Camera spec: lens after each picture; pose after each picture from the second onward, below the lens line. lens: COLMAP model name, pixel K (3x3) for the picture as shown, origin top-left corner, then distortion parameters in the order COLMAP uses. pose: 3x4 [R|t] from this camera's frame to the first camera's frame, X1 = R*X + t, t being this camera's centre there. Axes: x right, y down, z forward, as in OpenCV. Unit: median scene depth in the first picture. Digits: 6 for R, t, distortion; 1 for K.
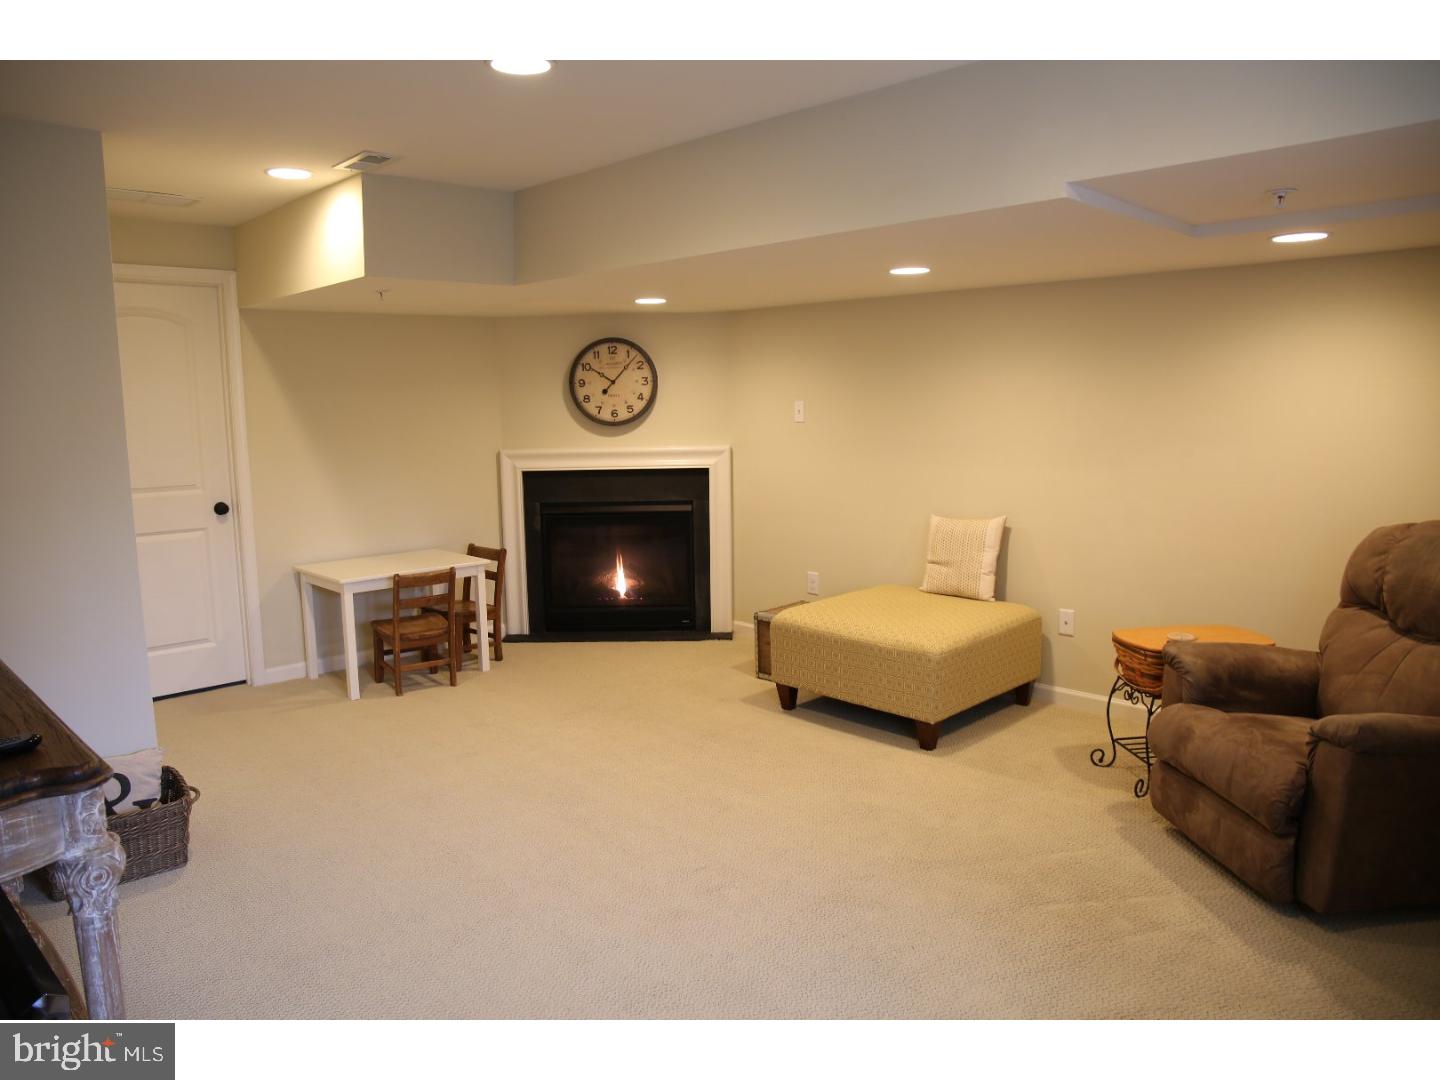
lens RADIAL K [[995.7, 0, 711.8], [0, 995.7, 533.6], [0, 0, 1]] dist [-0.115782, 0.079667]
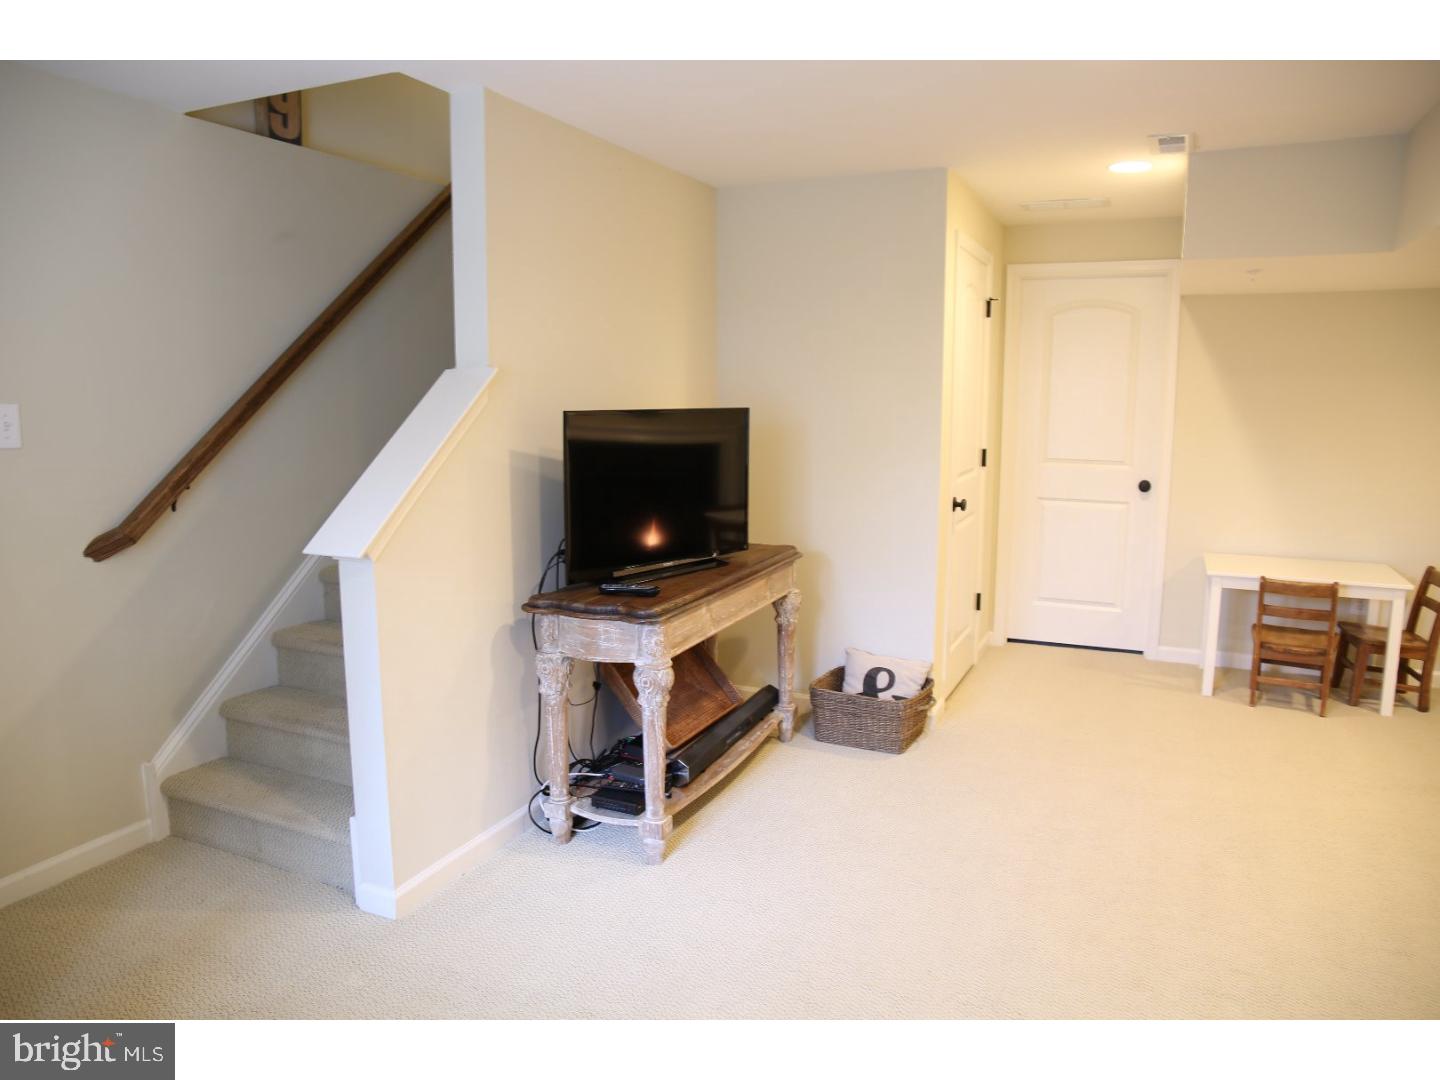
lens RADIAL K [[995.7, 0, 714.5], [0, 995.7, 548.4], [0, 0, 1]] dist [-0.115782, 0.079667]
pose [[0.364895, 0.158660, -0.917430, 0.319679], [-0.131405, 0.984286, 0.117958, -0.023715], [0.921729, 0.077512, 0.380010, 0.174874]]
